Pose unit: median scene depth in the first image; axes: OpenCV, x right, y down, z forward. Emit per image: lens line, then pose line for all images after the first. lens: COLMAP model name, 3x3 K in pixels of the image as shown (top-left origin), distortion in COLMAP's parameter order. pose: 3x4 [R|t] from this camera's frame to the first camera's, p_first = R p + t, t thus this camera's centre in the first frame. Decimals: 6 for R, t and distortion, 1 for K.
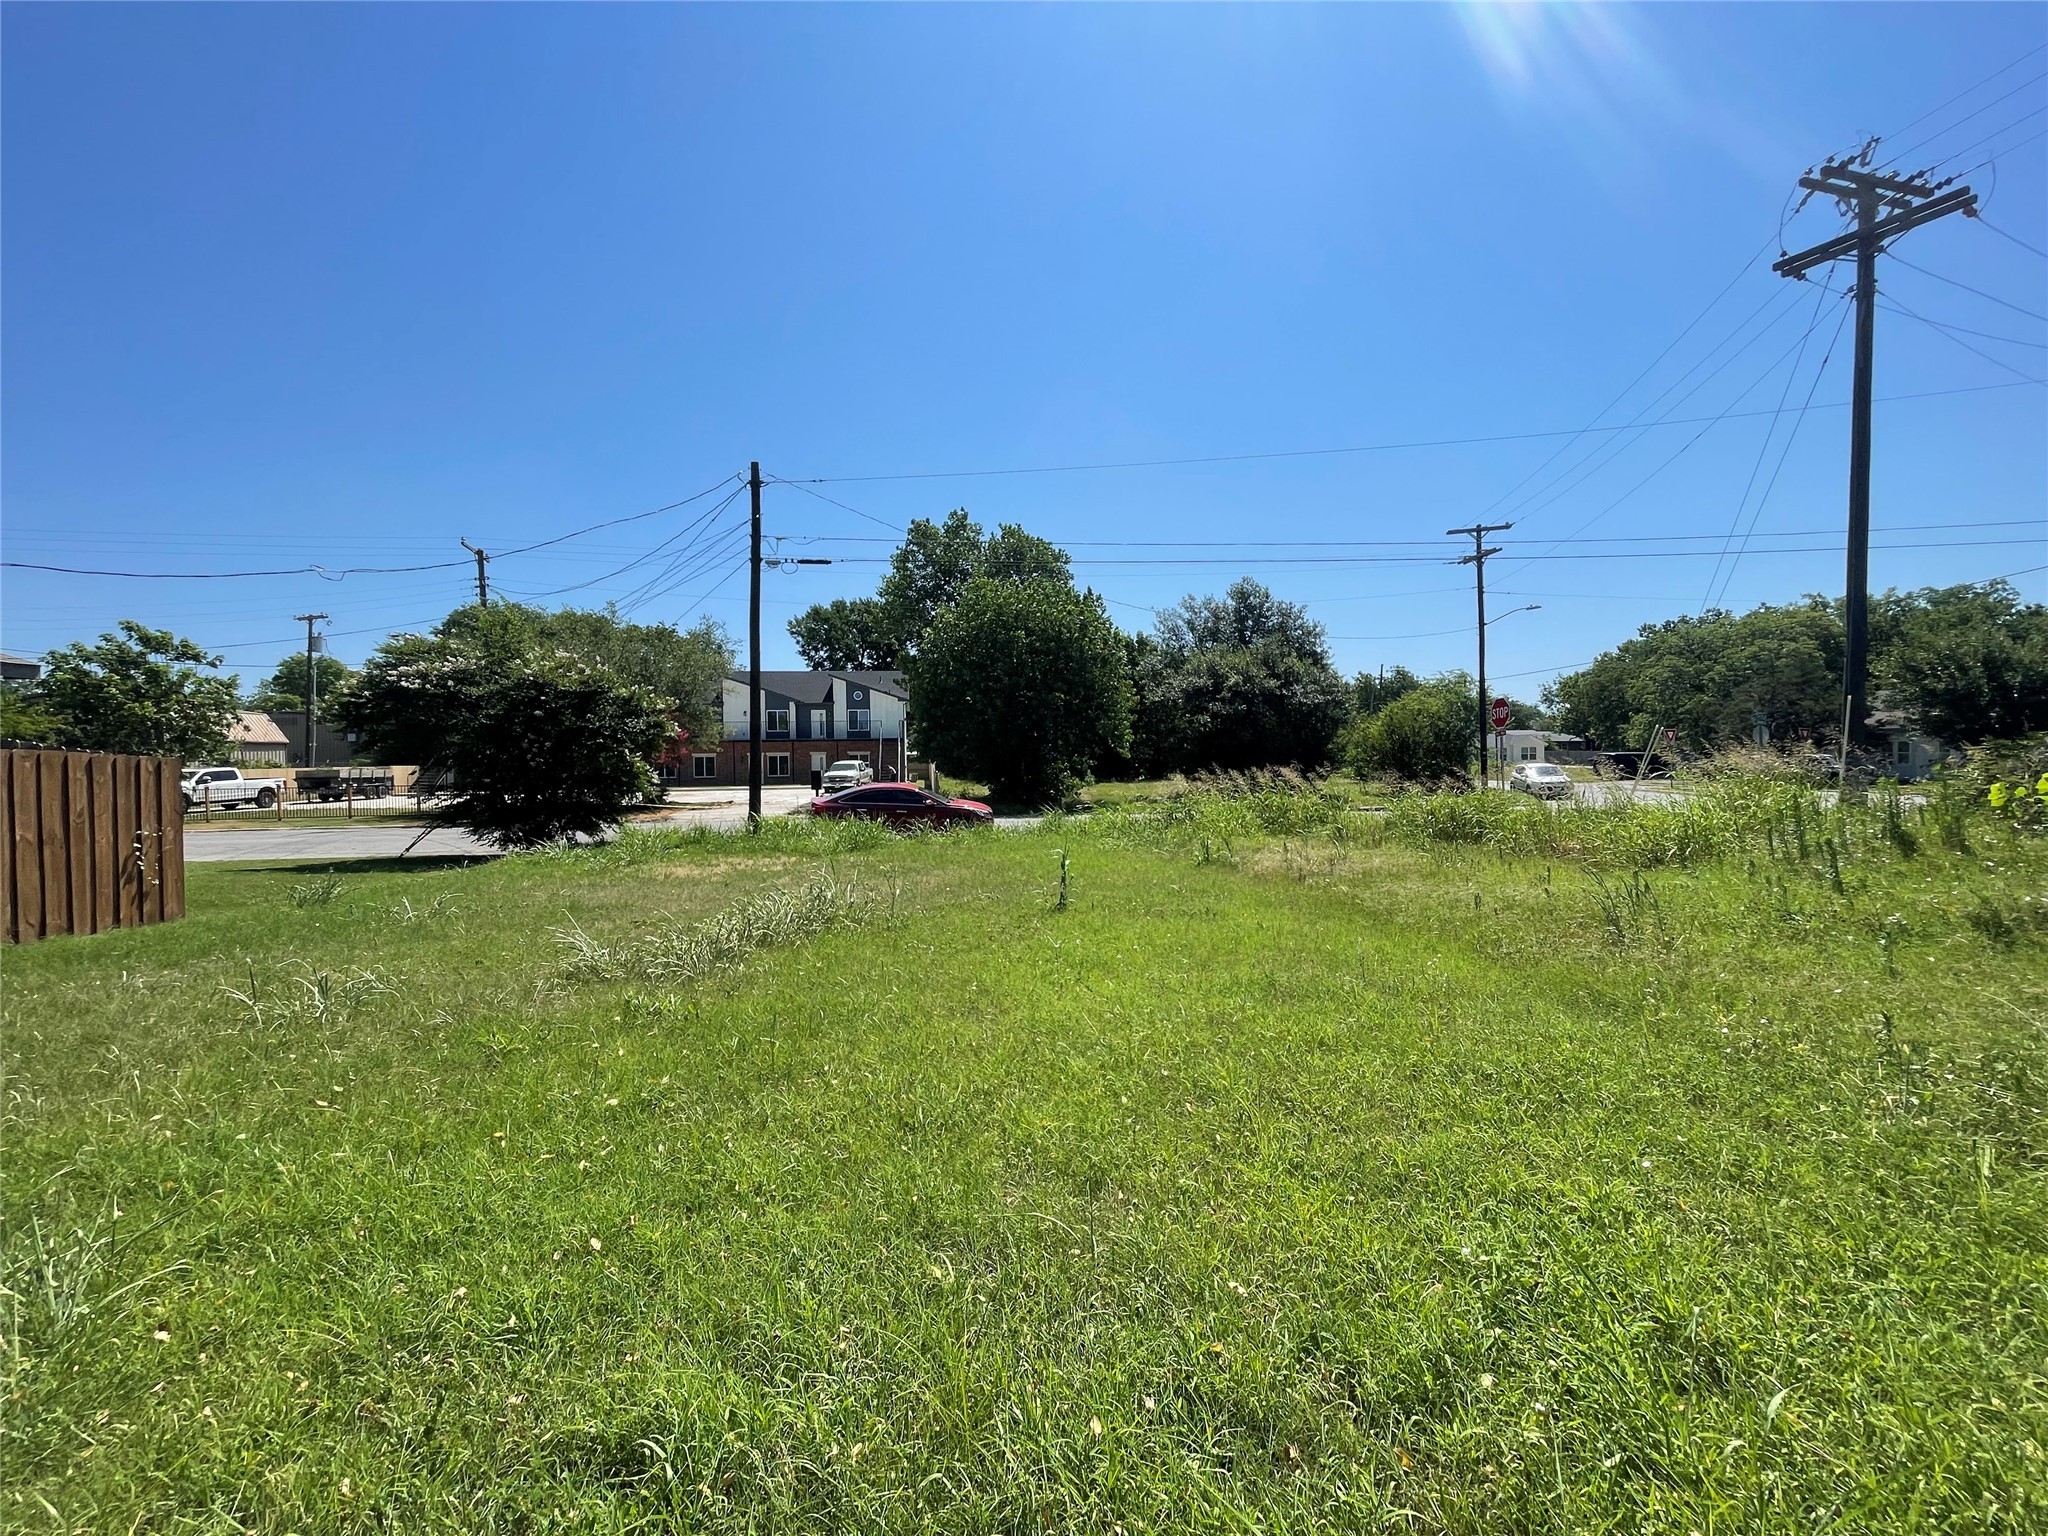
lens RADIAL K [[830.5, 0, 1015.6], [0, 830.5, 800.2], [0, 0, 1]] dist [-0.000303, -0.000742]
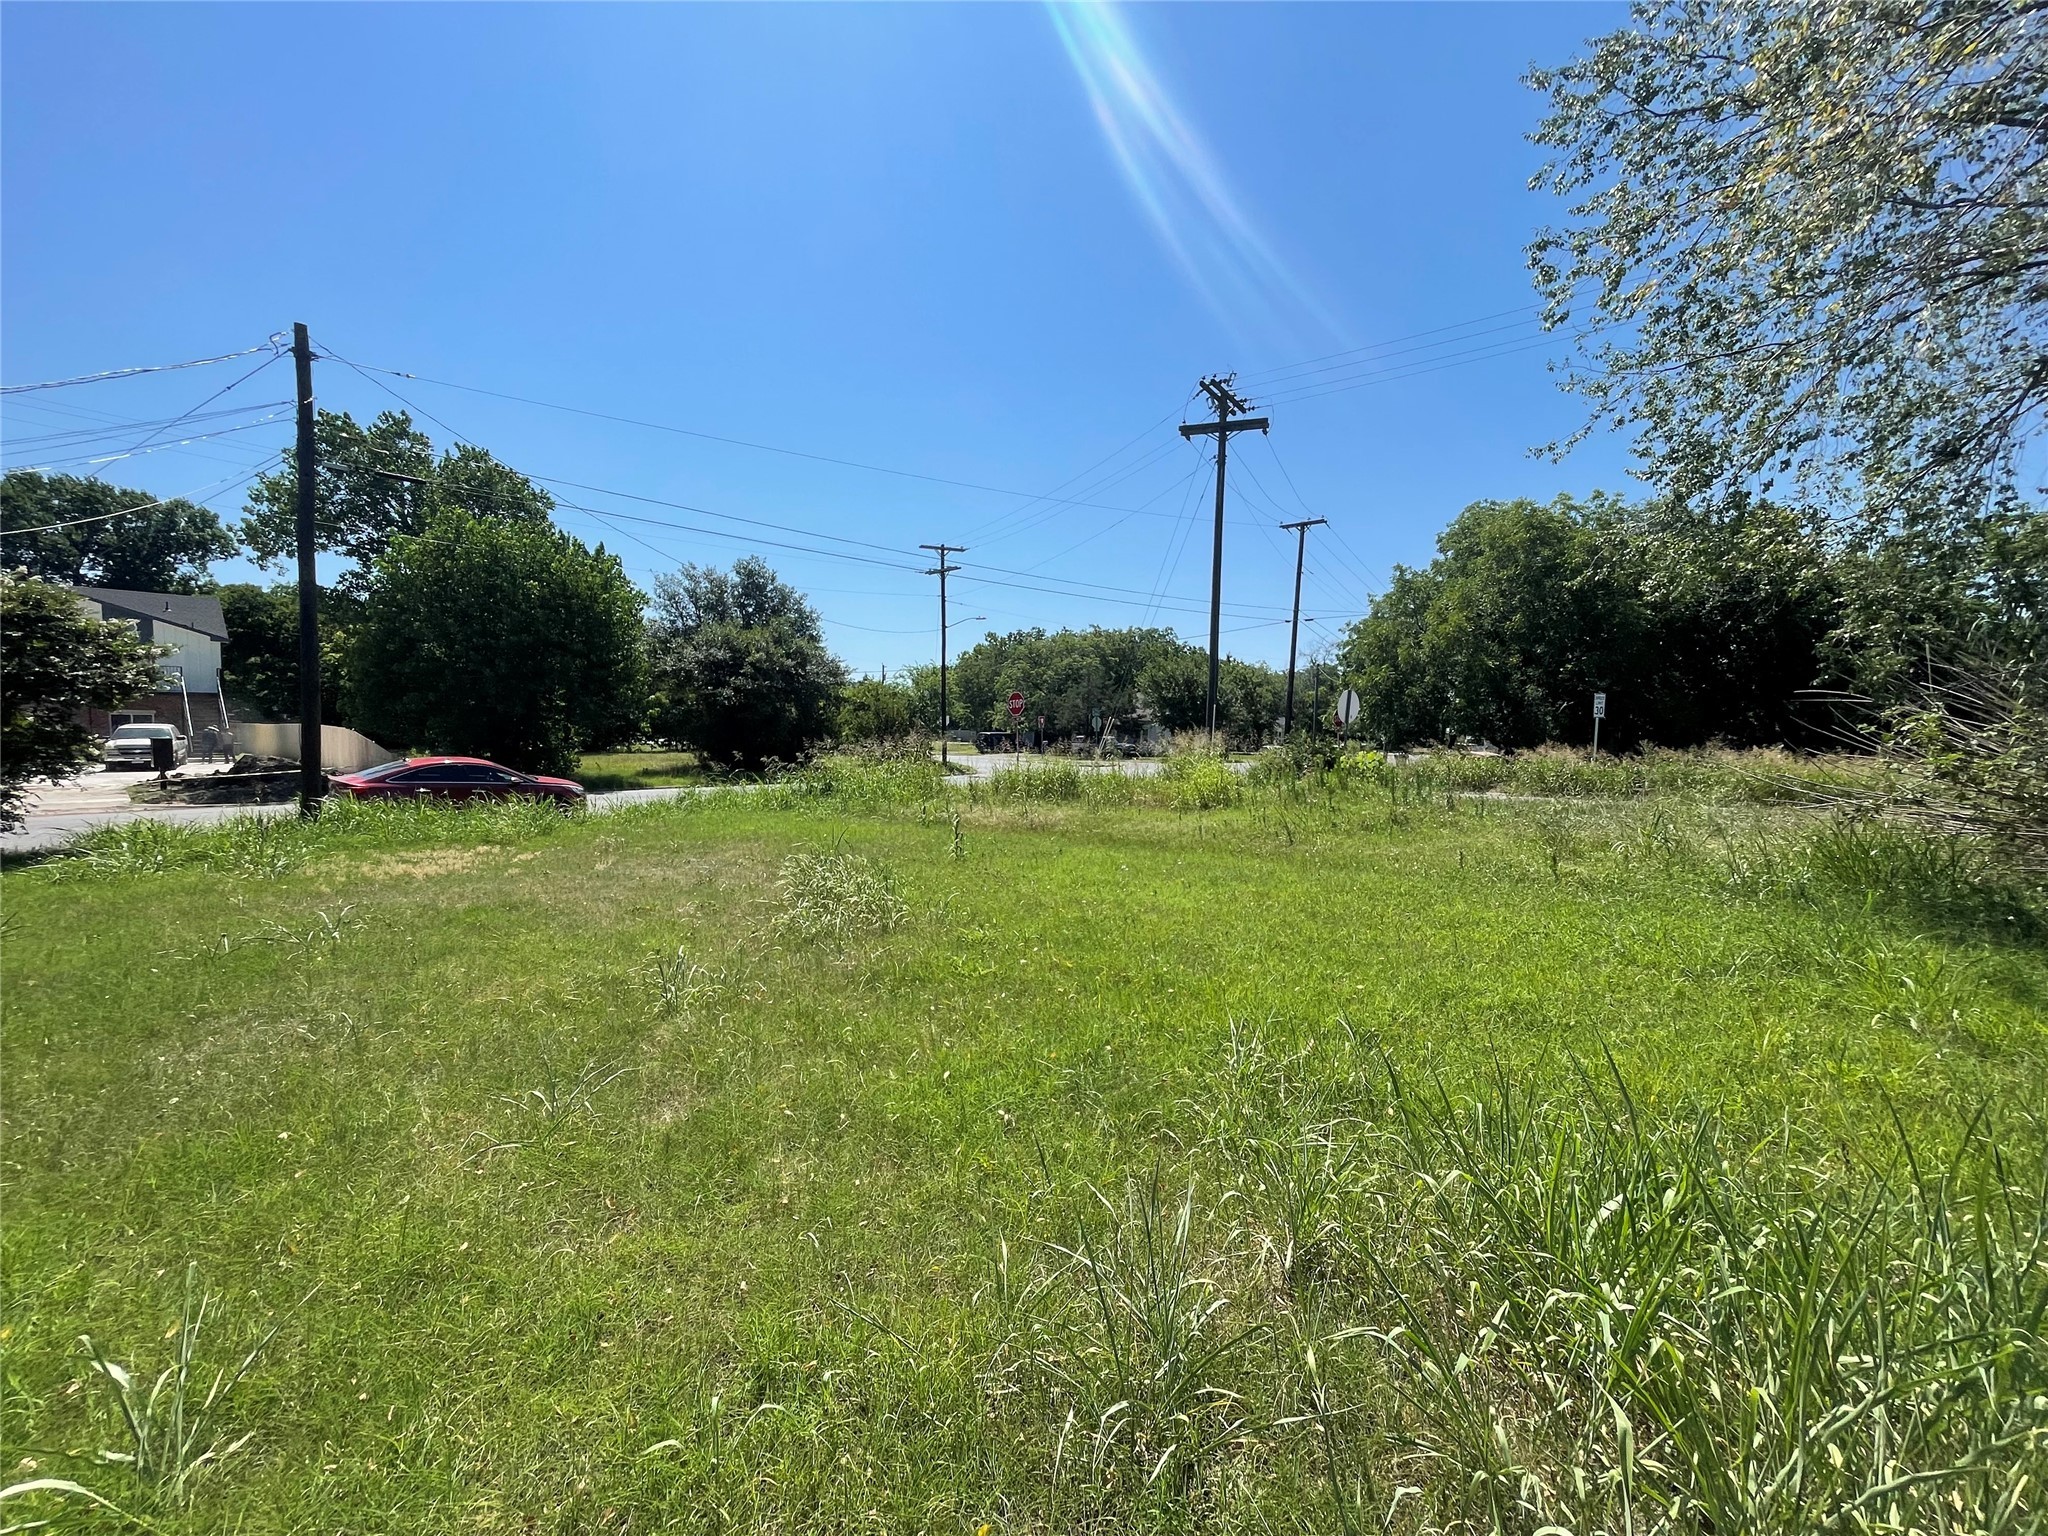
lens RADIAL K [[830.5, 0, 1015.6], [0, 830.5, 800.2], [0, 0, 1]] dist [-0.000303, -0.000742]
pose [[0.749839, -0.033405, 0.660777, -0.175015], [0.010671, 0.999205, 0.038405, -0.001792], [-0.661534, -0.021747, 0.749599, 0.005969]]
